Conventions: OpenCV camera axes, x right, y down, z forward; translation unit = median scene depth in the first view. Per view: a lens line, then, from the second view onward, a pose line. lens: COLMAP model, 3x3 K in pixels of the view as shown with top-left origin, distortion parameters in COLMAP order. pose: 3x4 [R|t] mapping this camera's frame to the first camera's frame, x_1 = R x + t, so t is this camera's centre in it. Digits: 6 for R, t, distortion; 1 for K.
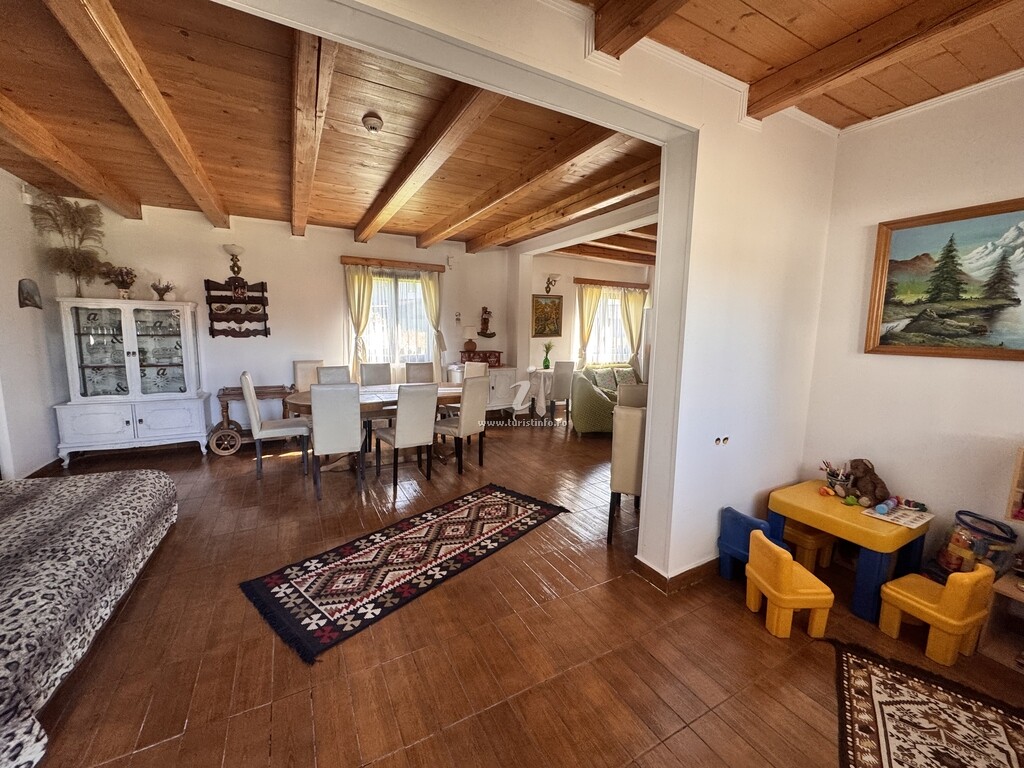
lens RADIAL K [[410.0, 0, 510.6], [0, 410.0, 383.7], [0, 0, 1]] dist [0.001990, 0.002380]
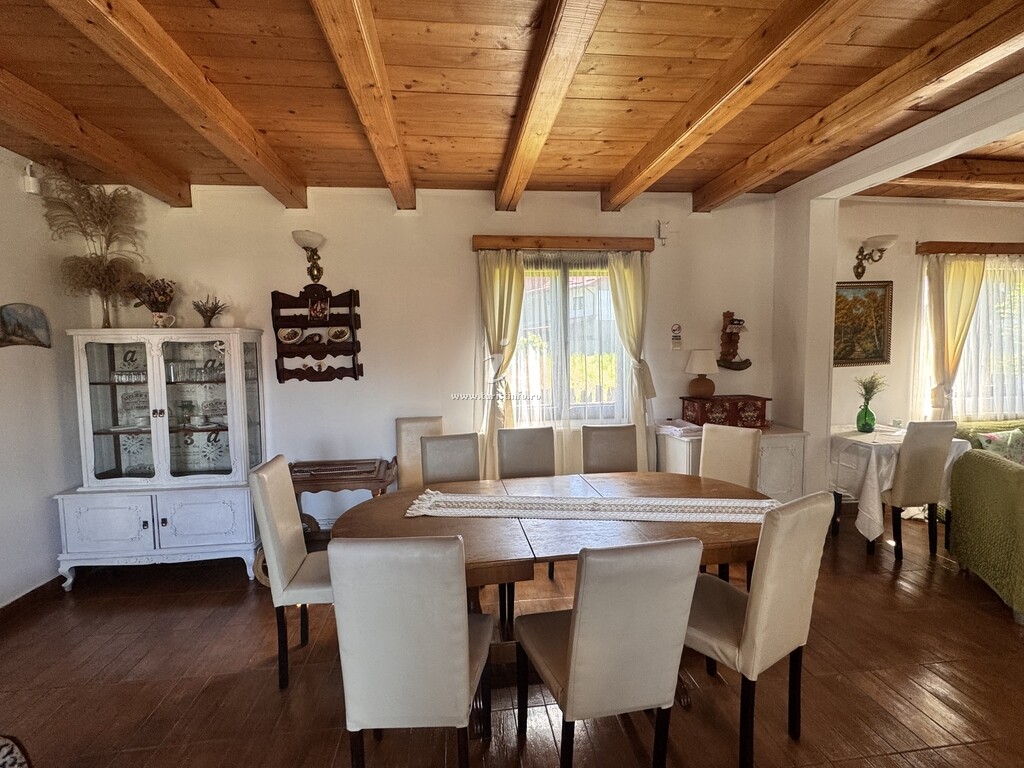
lens RADIAL K [[476.4, 0, 508.8], [0, 476.4, 380.6], [0, 0, 1]] dist [0.005273, -0.000294]
pose [[0.929431, -0.011524, -0.368817, -0.129066], [-0.016362, 0.997242, -0.072393, -0.066100], [0.368634, 0.073319, 0.926679, 0.438121]]
